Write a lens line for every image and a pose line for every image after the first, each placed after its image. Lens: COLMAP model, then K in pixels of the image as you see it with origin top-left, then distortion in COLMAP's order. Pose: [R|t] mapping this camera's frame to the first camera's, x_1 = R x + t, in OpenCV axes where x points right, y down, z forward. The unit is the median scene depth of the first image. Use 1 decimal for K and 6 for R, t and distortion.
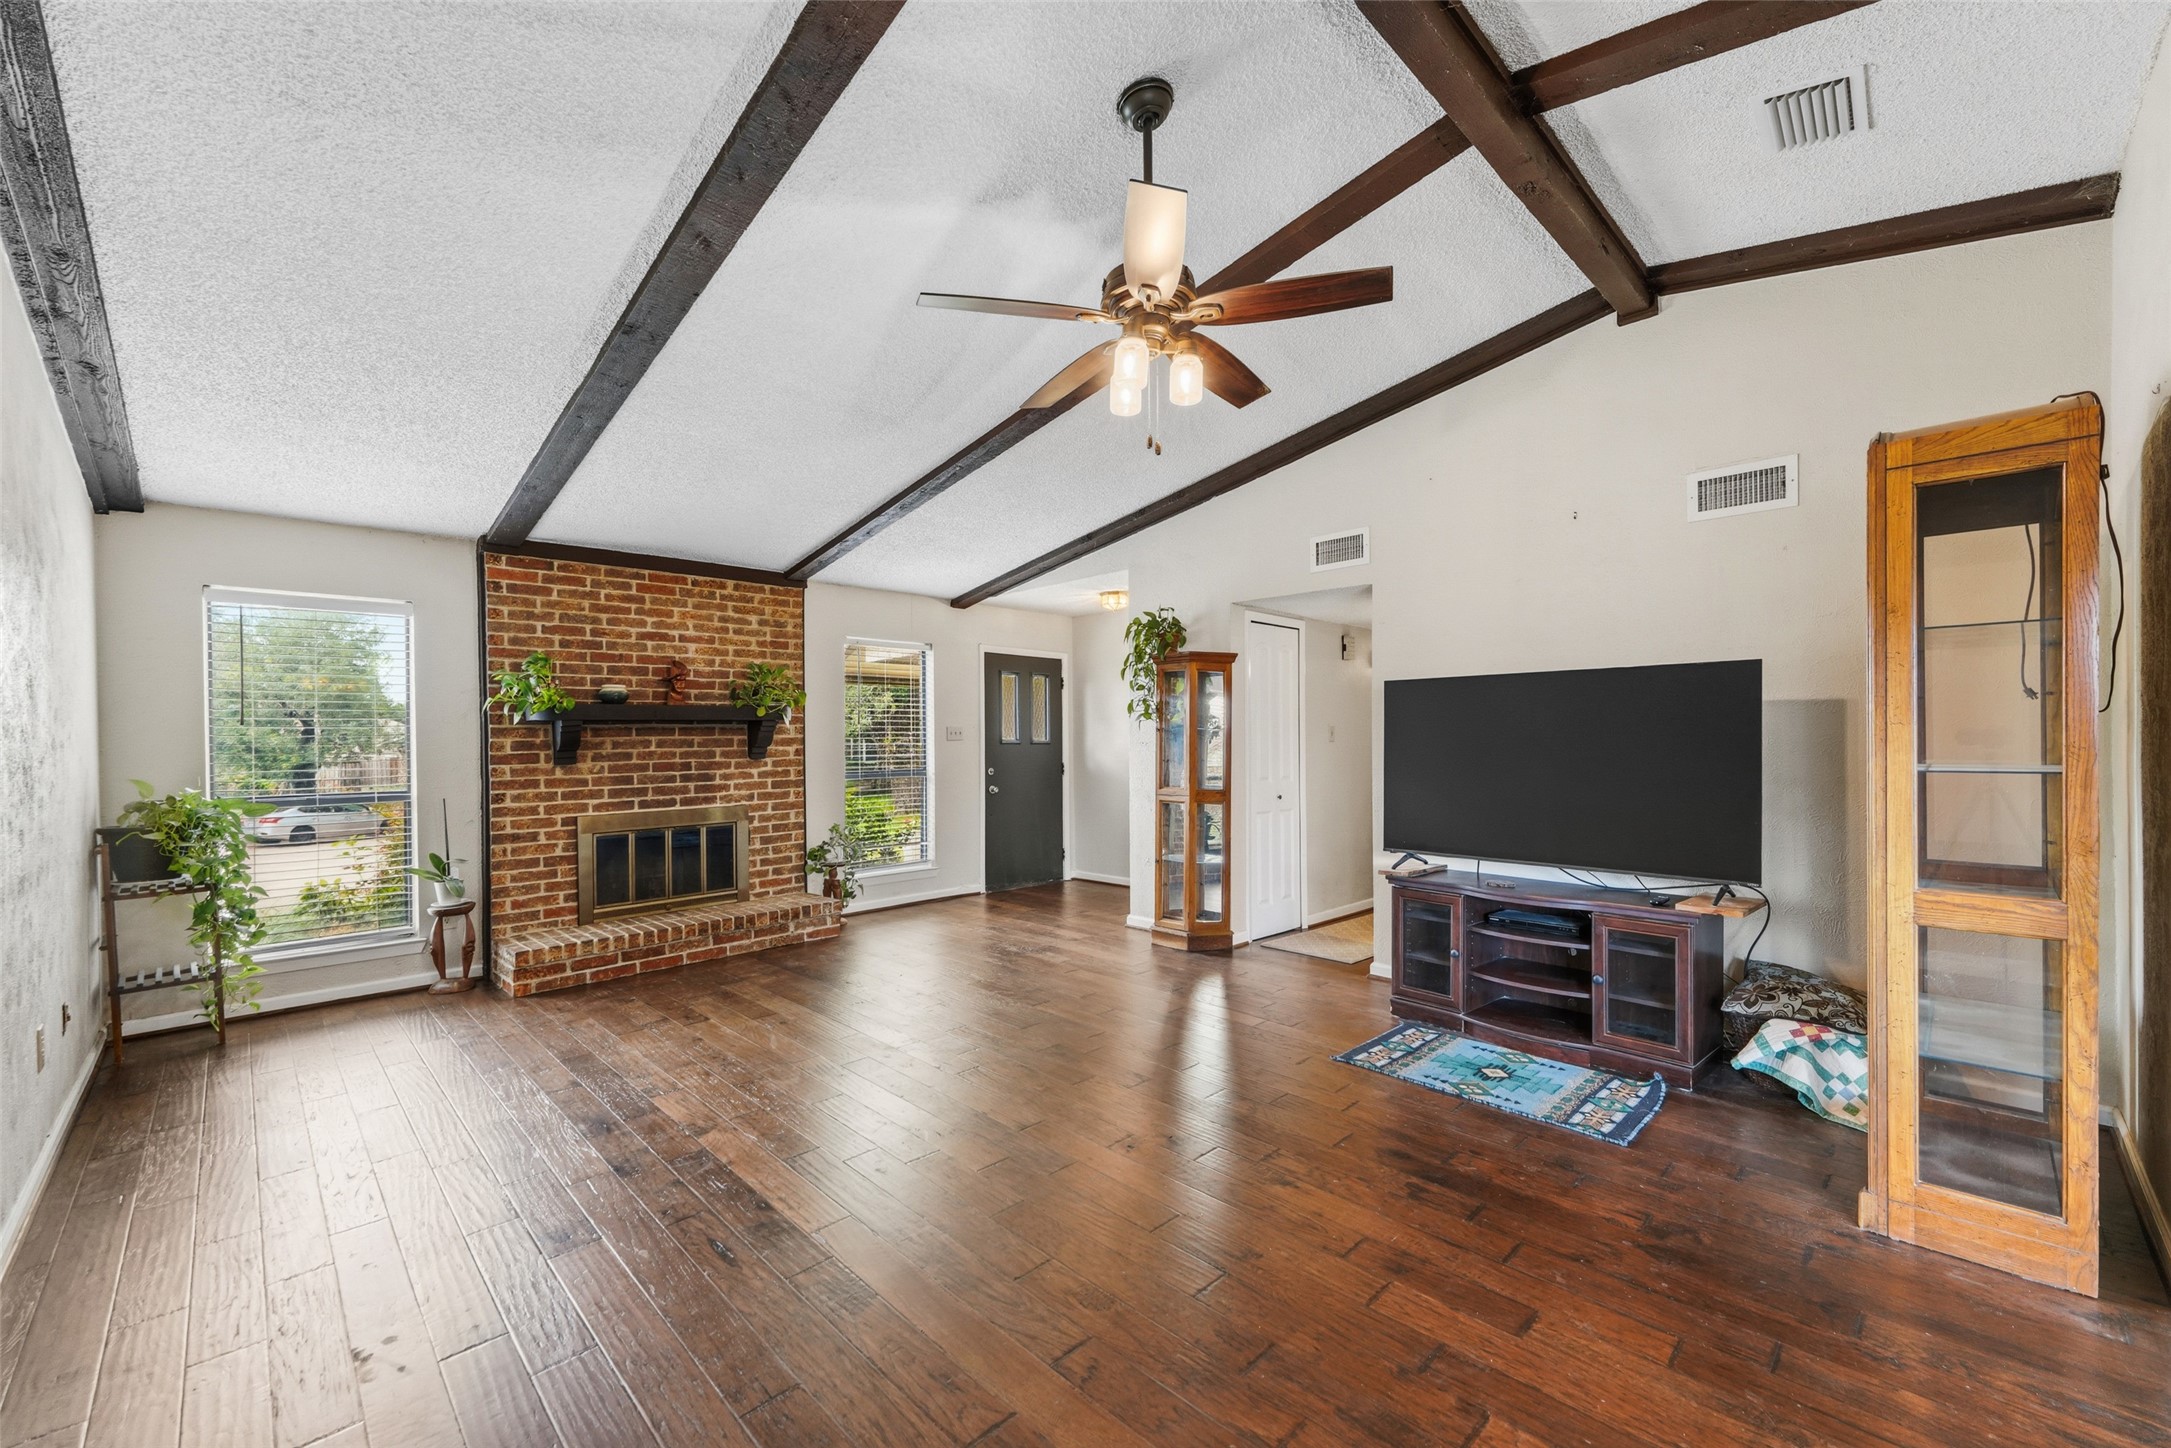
lens RADIAL K [[858.3, 0, 1057.4], [0, 858.3, 734.7], [0, 0, 1]] dist [0.004278, -0.001721]
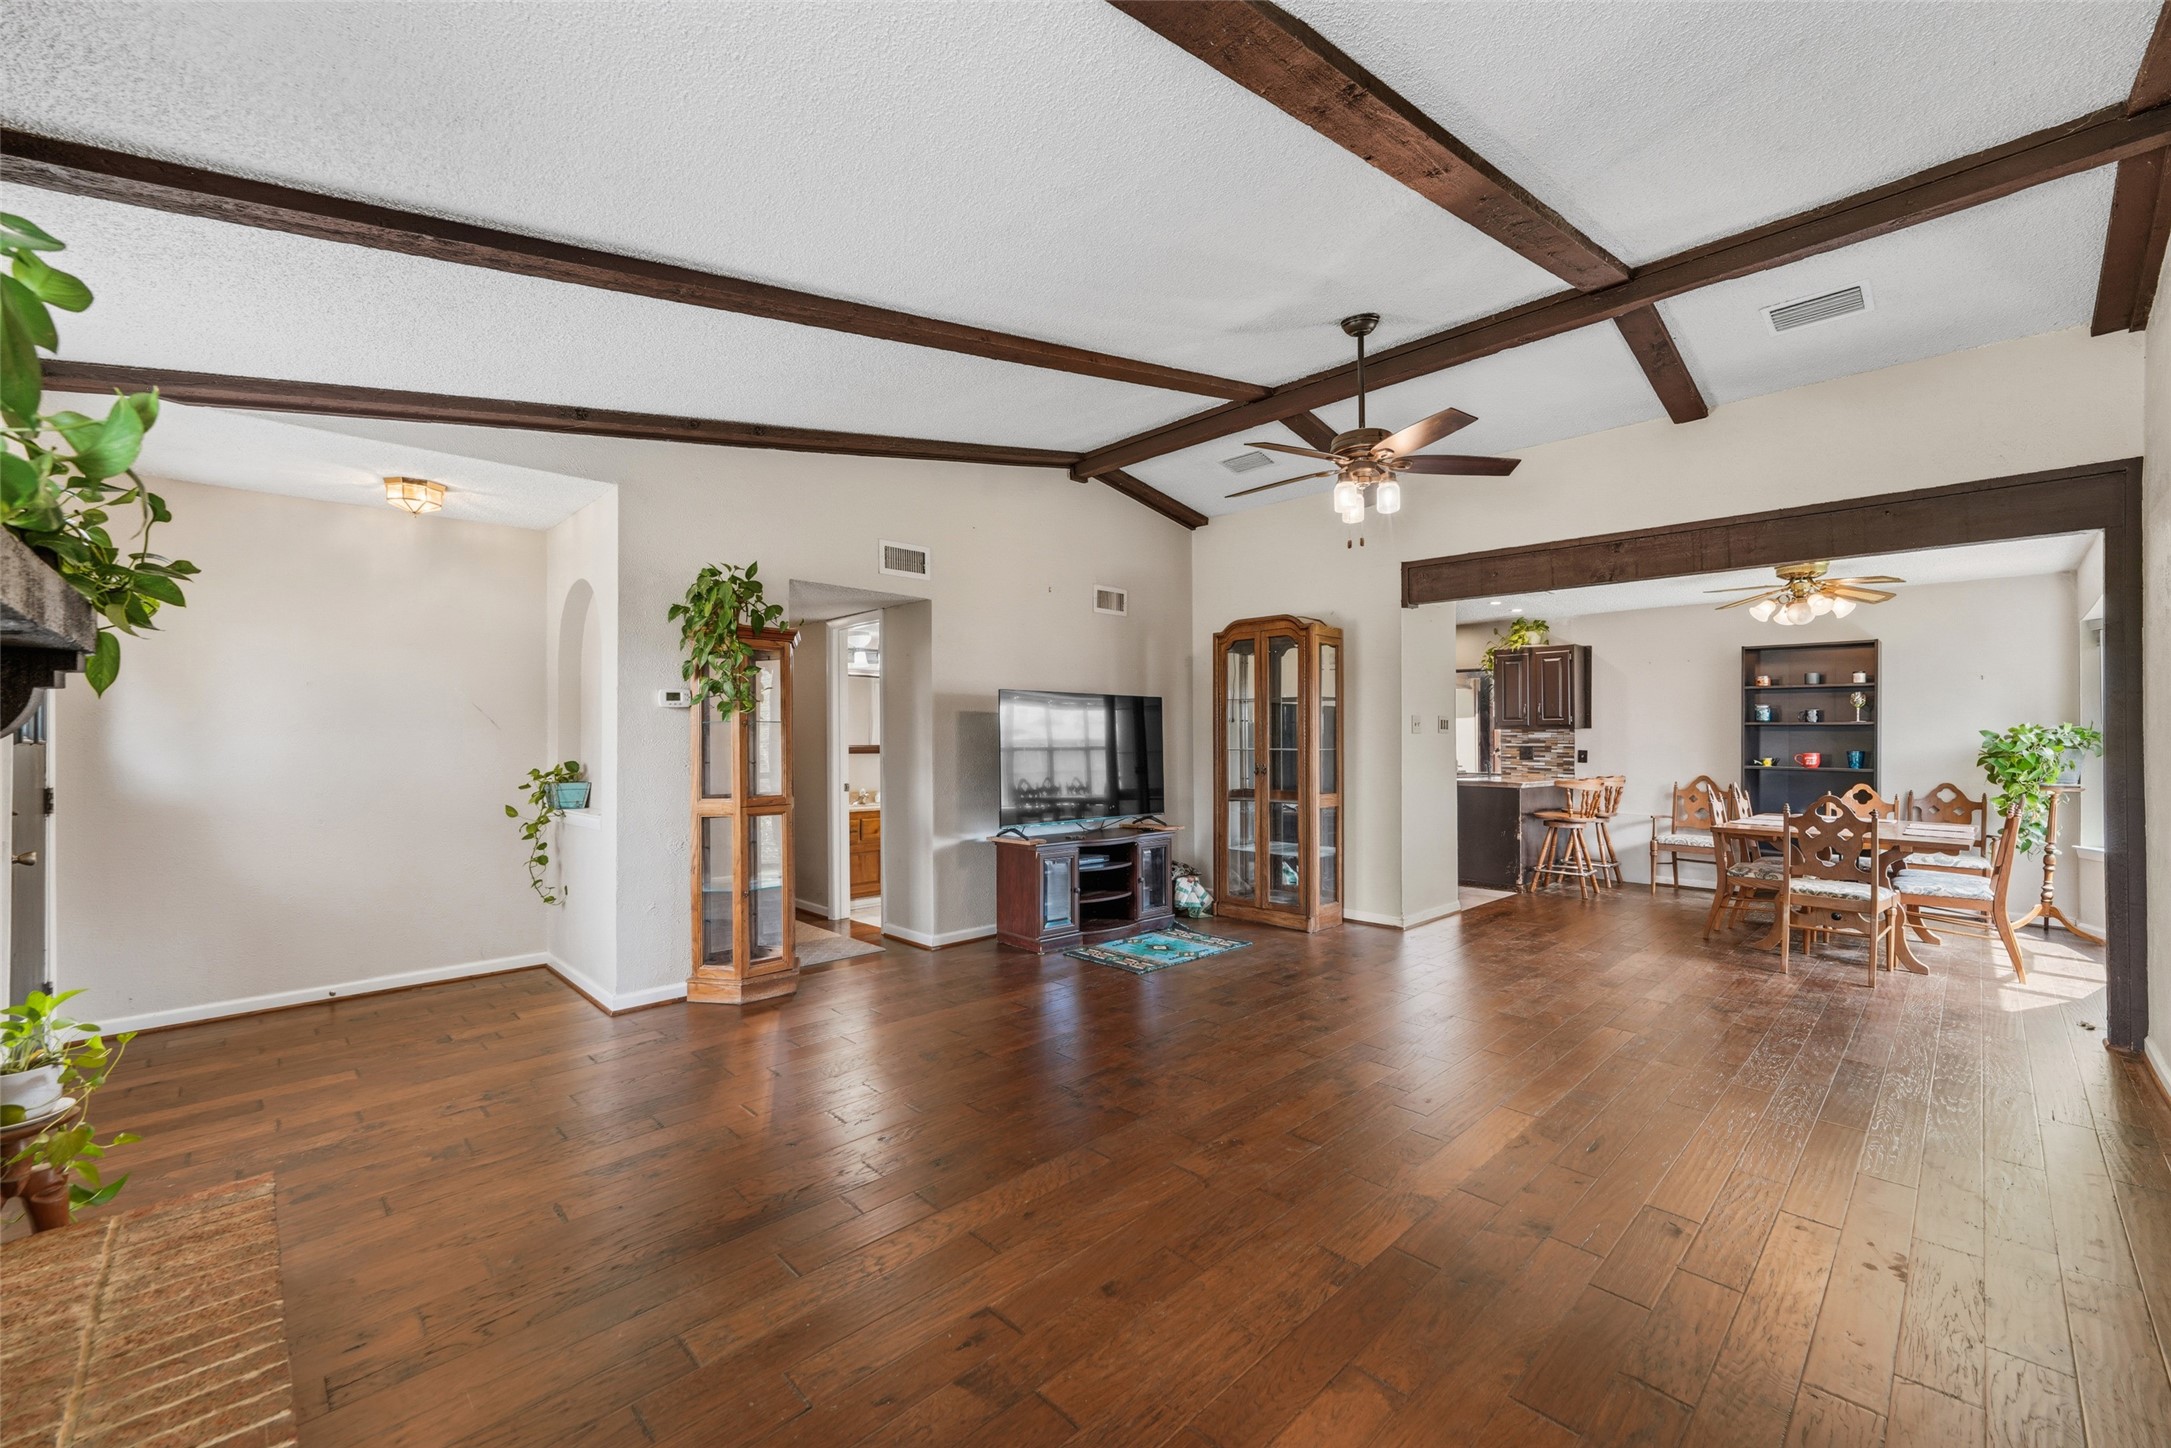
lens RADIAL K [[858.3, 0, 1080.2], [0, 858.3, 724.5], [0, 0, 1]] dist [0.004278, -0.001721]
pose [[-0.005275, 0.025013, 0.999673, -1.079240], [-0.002255, 0.999684, -0.025025, 0.022133], [-0.999984, -0.002386, -0.005216, 1.152865]]
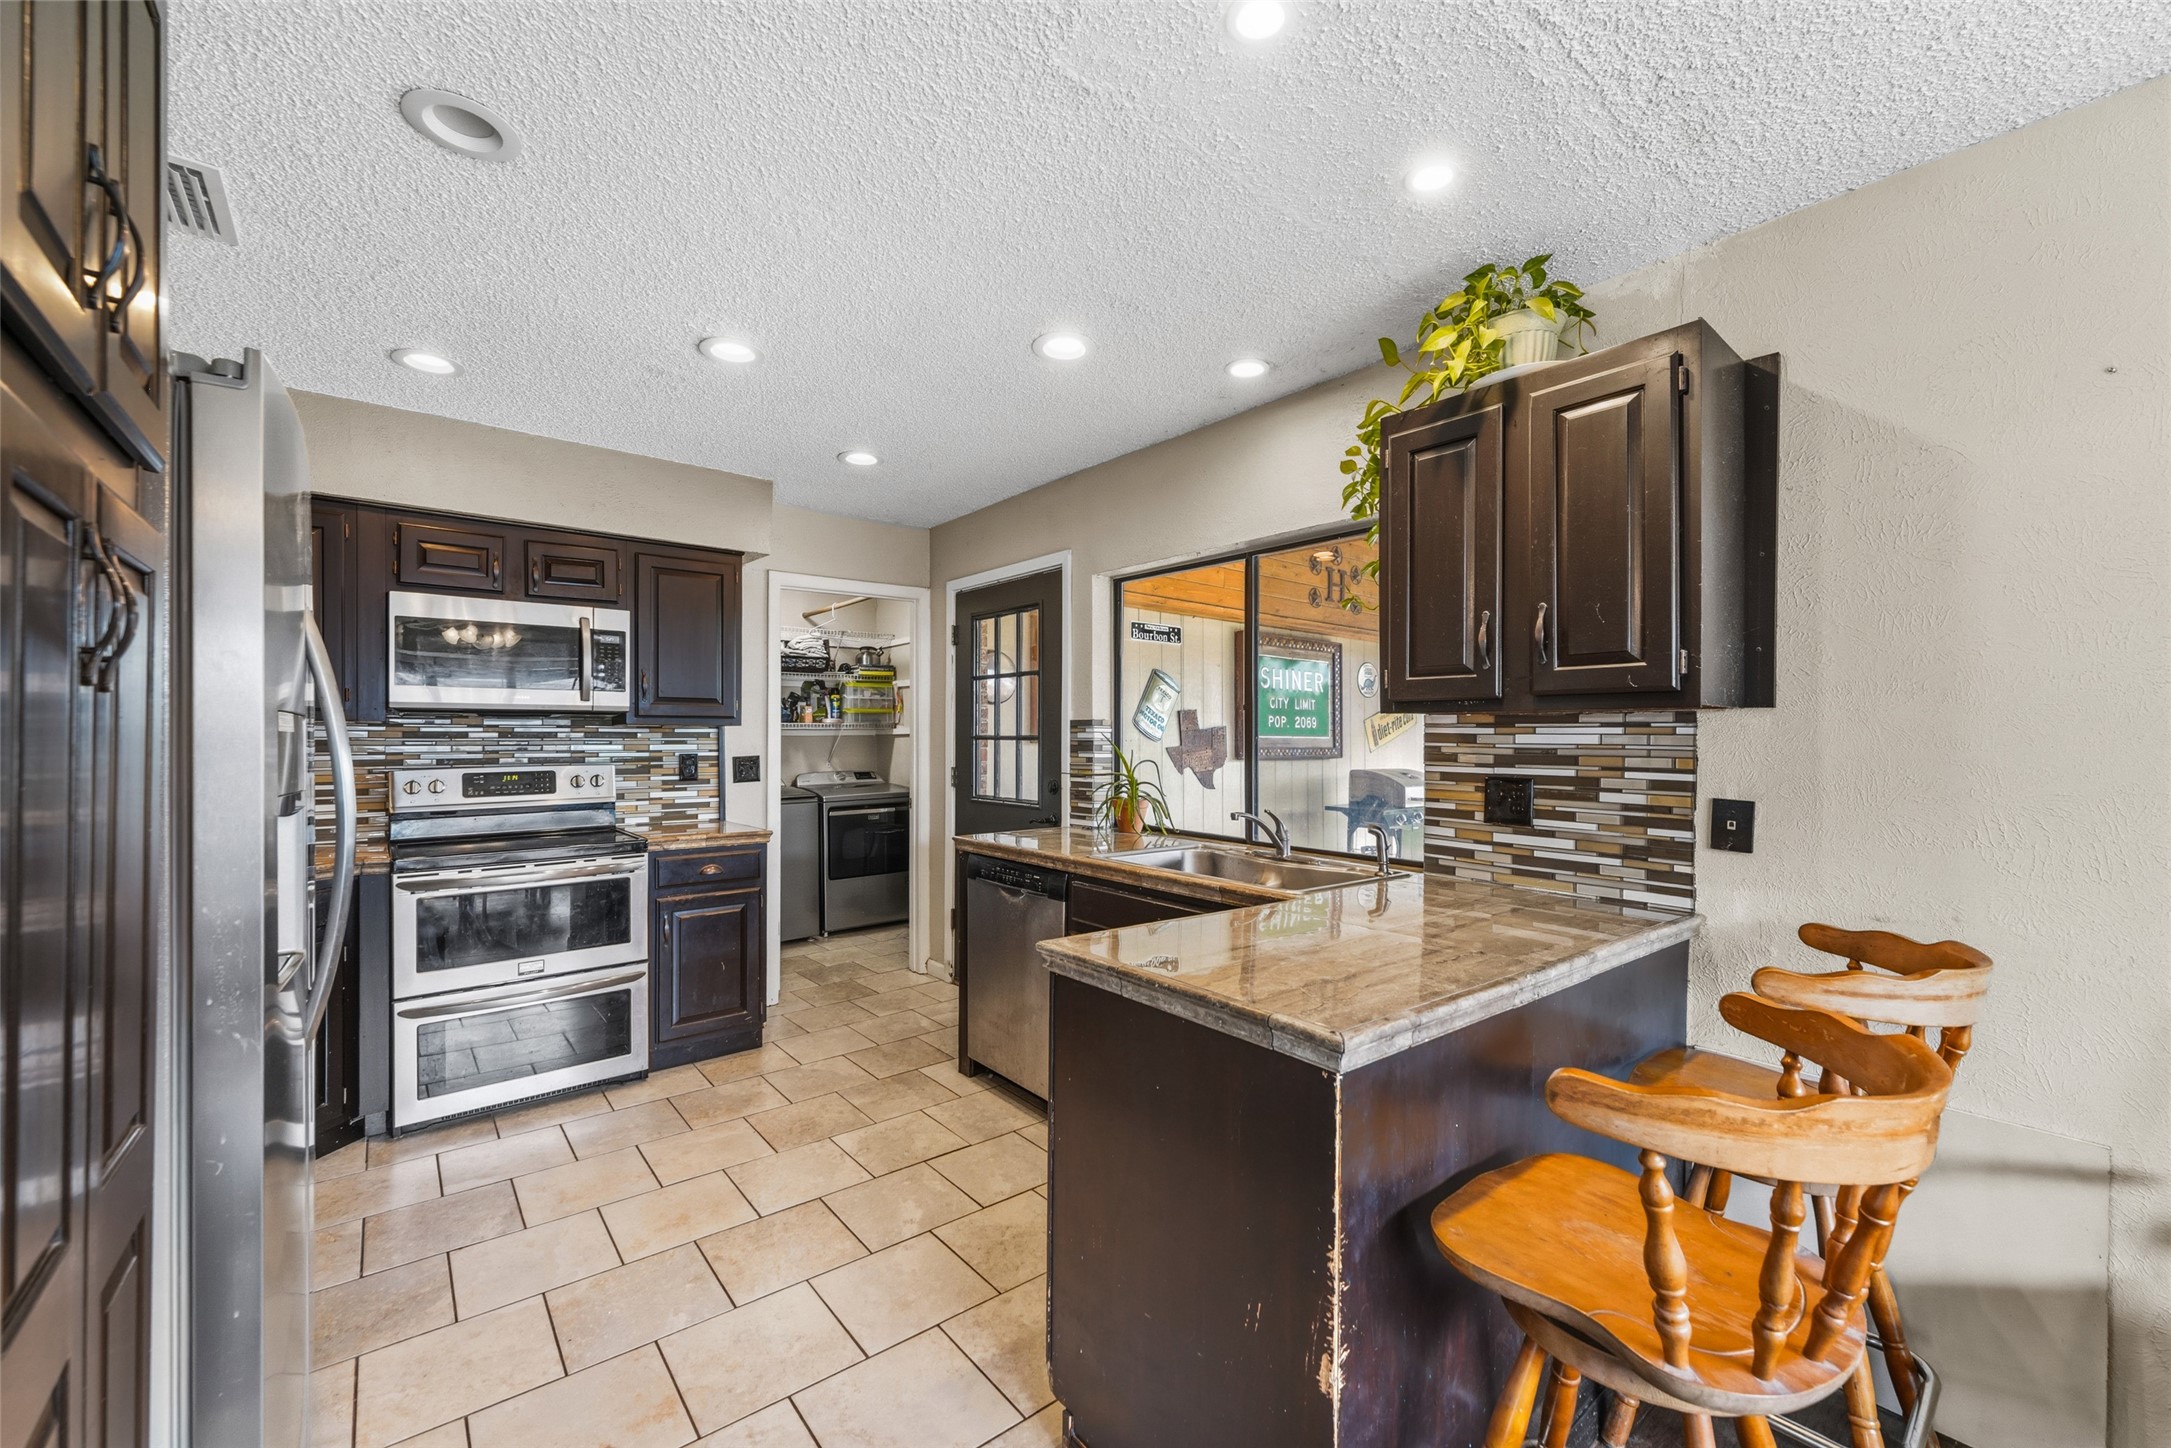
lens RADIAL K [[858.3, 0, 1071.5], [0, 858.3, 734.3], [0, 0, 1]] dist [0.004278, -0.001721]
pose [[0.091085, 0.011235, 0.995780, 0.805799], [-0.005322, 0.999928, -0.010795, -0.005518], [-0.995829, -0.004316, 0.091138, 0.064583]]
